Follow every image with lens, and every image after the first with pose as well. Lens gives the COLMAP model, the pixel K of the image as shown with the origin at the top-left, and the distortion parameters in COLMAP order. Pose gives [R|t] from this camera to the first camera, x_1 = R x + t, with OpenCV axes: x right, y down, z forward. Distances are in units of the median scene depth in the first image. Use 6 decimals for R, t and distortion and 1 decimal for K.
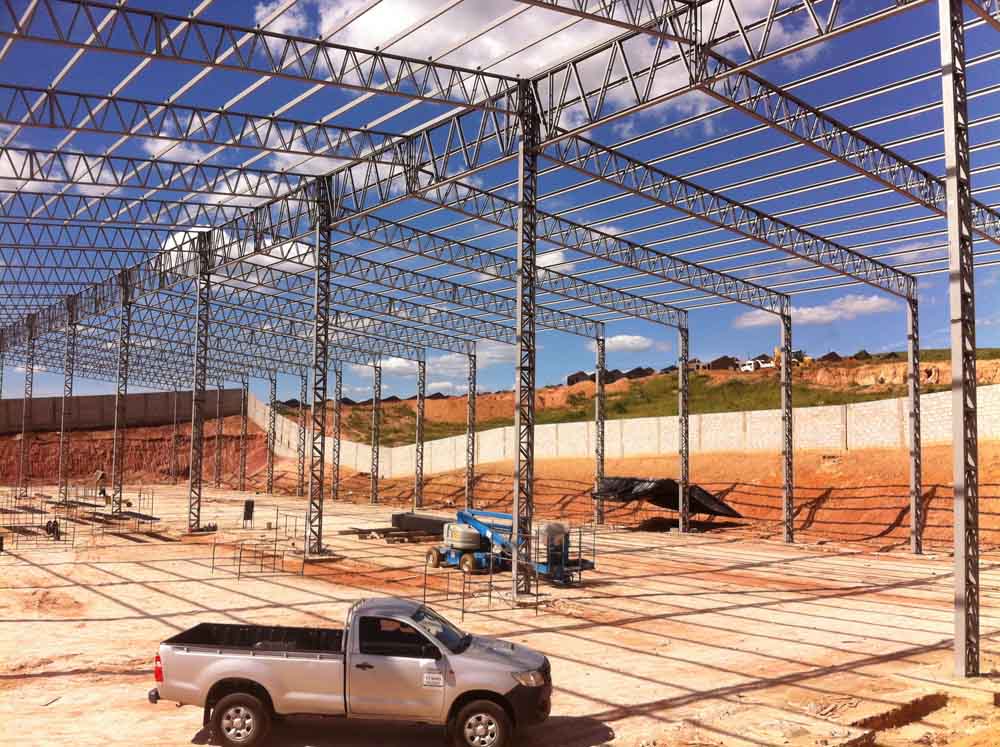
lens RADIAL K [[980.9, 0, 503.9], [0, 980.9, 381.8], [0, 0, 1]] dist [0.096073, -0.339244]
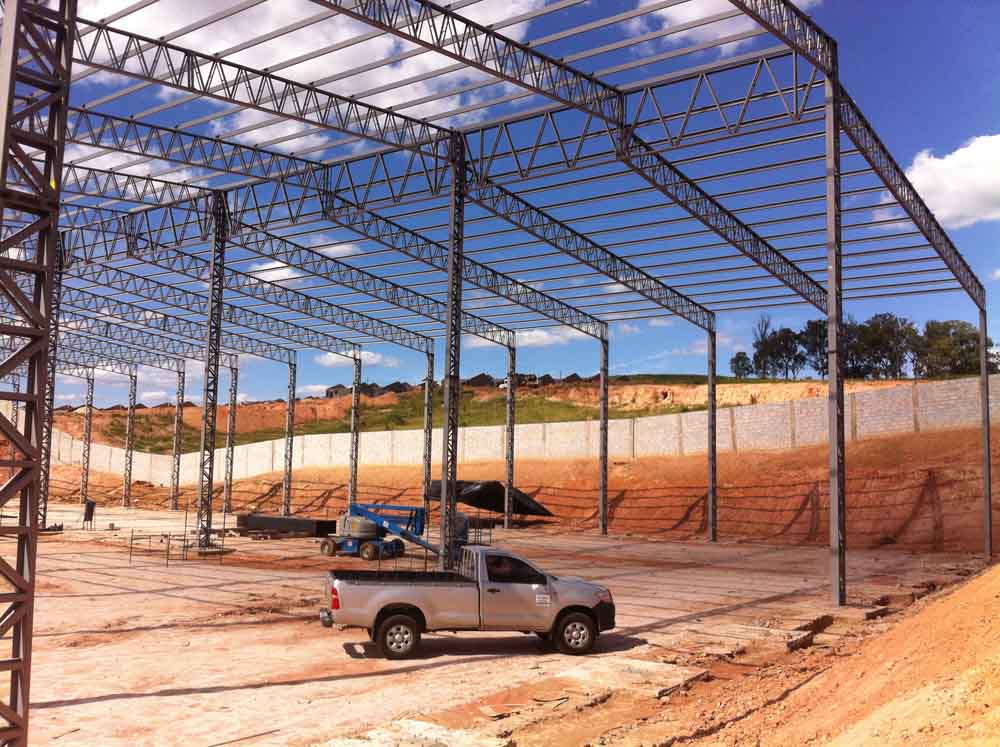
lens RADIAL K [[979.3, 0, 512.8], [0, 979.3, 381.6], [0, 0, 1]] dist [0.116076, -0.407482]
pose [[0.960578, 0.031355, 0.276238, -0.146143], [-0.027048, 0.999446, -0.019390, 0.007820], [-0.276693, 0.011154, 0.960894, -0.090299]]
